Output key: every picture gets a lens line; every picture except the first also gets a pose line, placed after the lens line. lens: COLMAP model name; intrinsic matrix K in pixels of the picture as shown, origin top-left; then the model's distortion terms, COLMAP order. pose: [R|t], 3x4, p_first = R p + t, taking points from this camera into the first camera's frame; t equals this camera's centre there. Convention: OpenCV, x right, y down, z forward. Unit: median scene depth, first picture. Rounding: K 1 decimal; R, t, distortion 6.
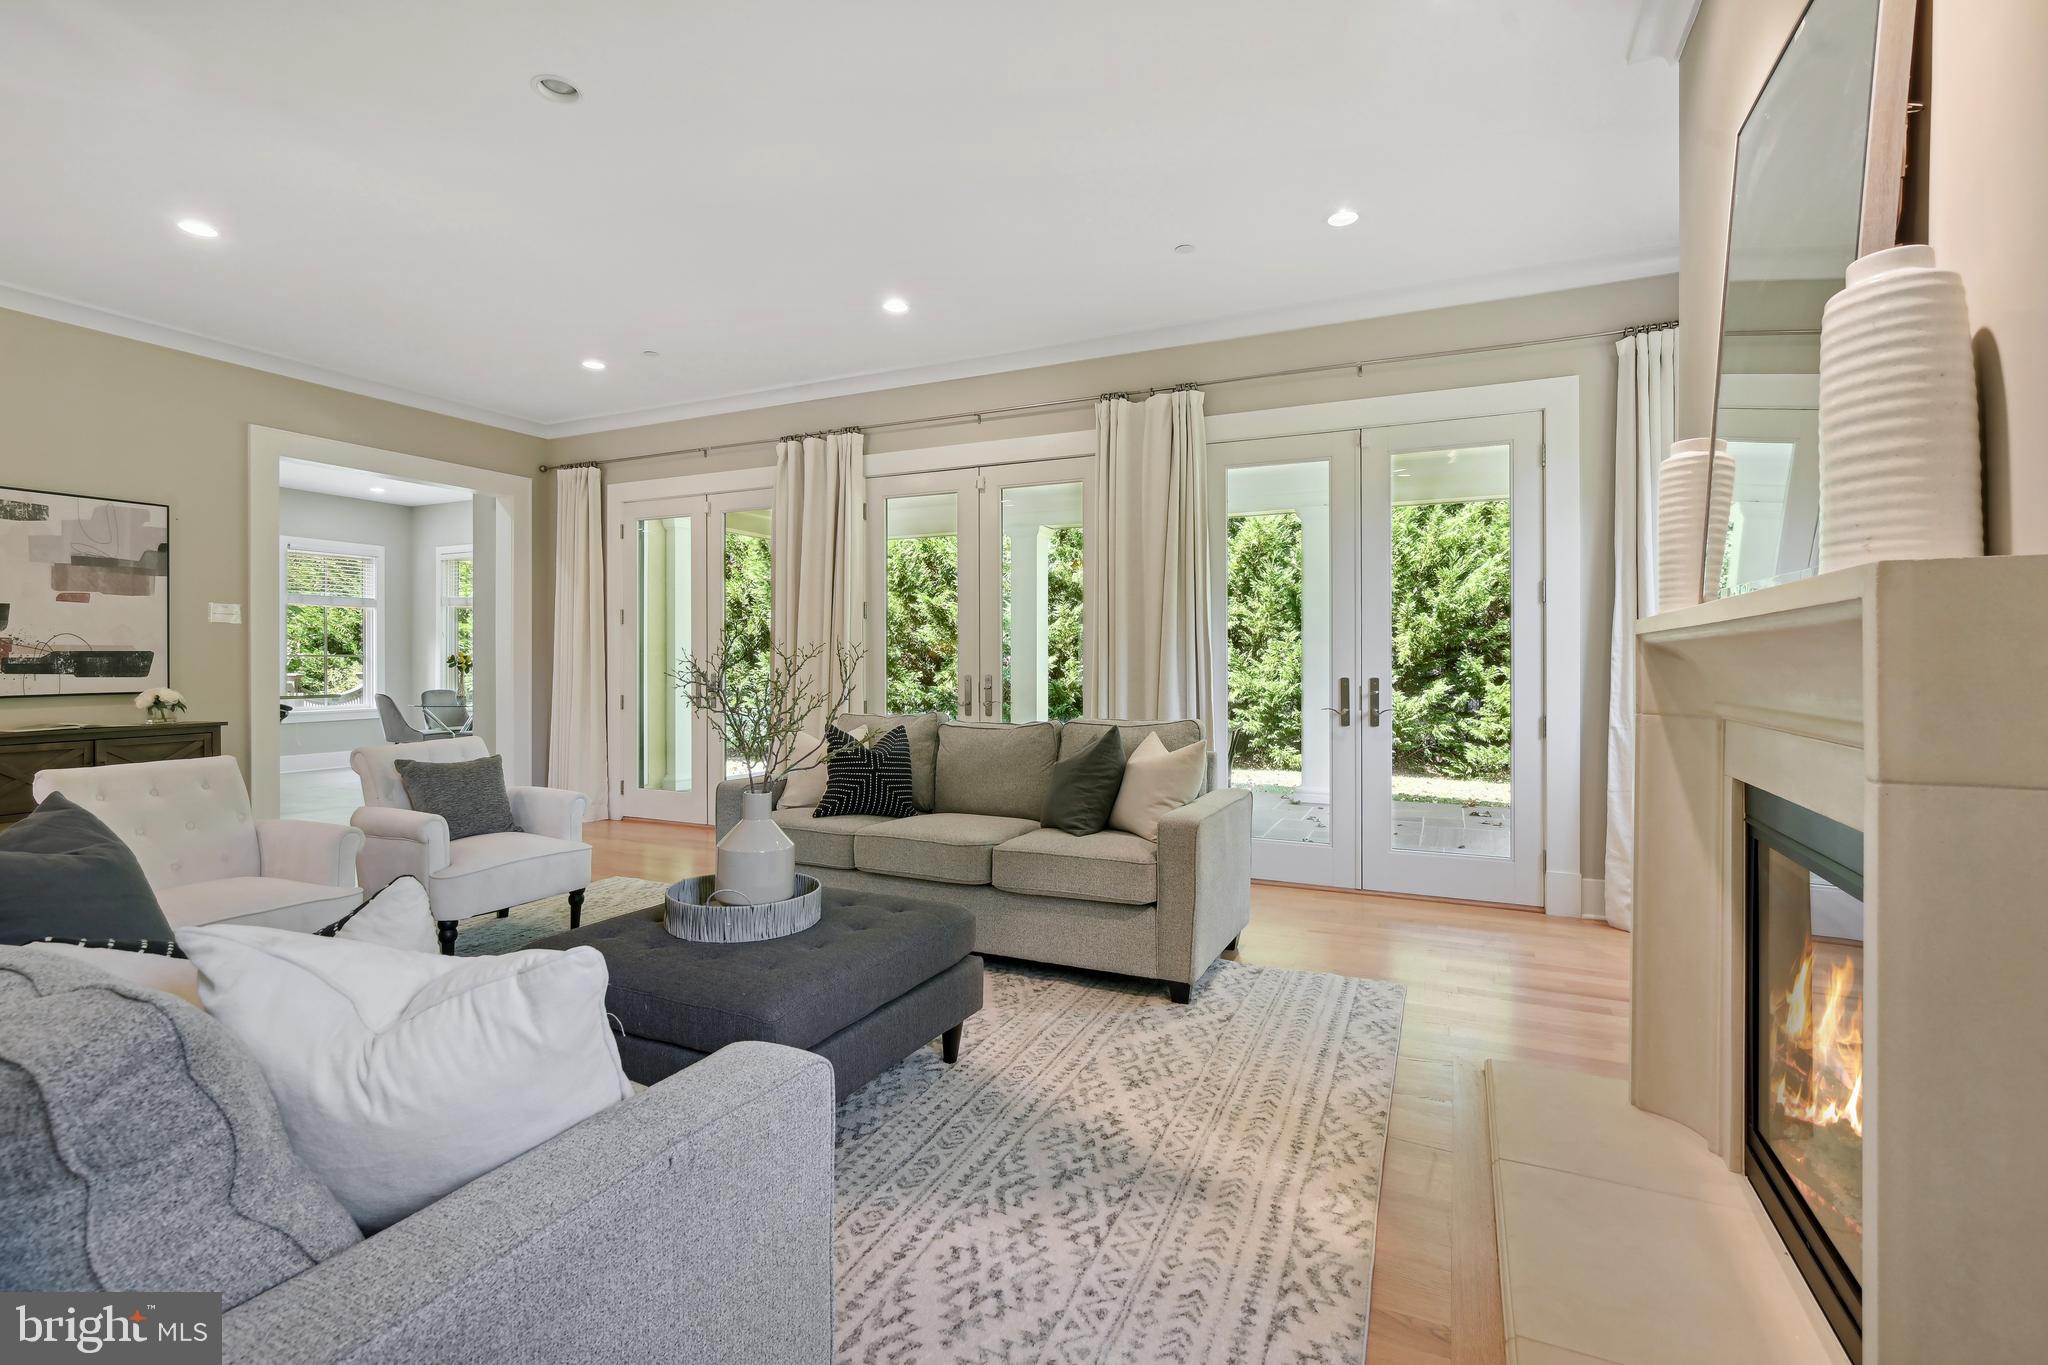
lens RADIAL K [[900.3, 0, 1020.0], [0, 900.3, 664.3], [0, 0, 1]] dist [-0.003582, 0.000751]
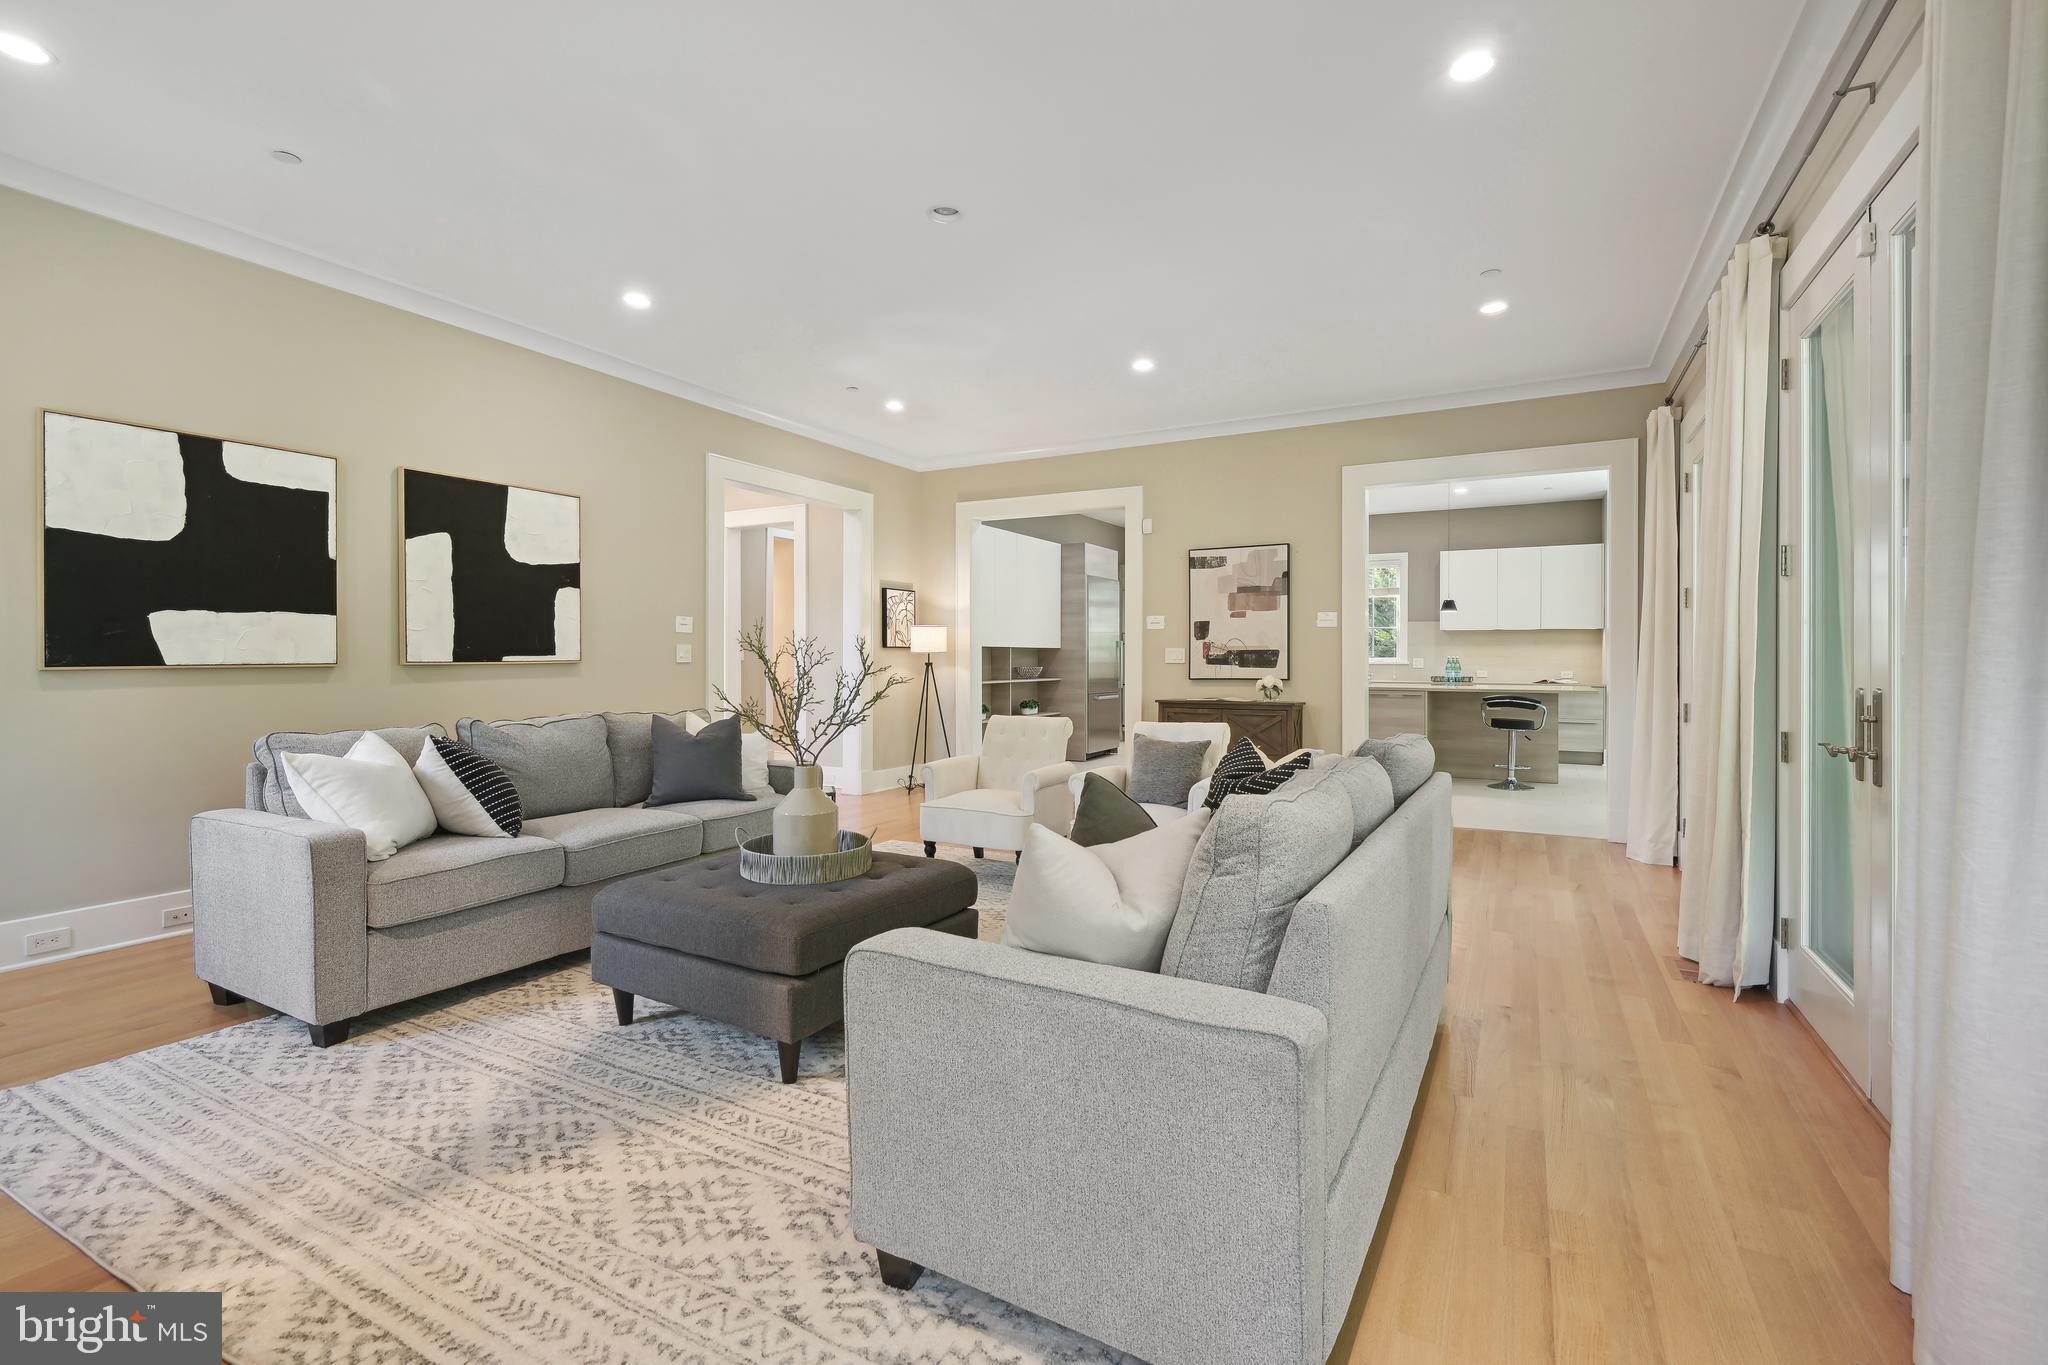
lens RADIAL K [[900.3, 0, 1034.3], [0, 900.3, 666.0], [0, 0, 1]] dist [-0.003582, 0.000751]
pose [[-0.048545, 0.009887, -0.998772, 0.741215], [-0.006998, 0.999923, 0.010238, -0.001705], [0.998796, 0.007486, -0.048472, 1.144928]]
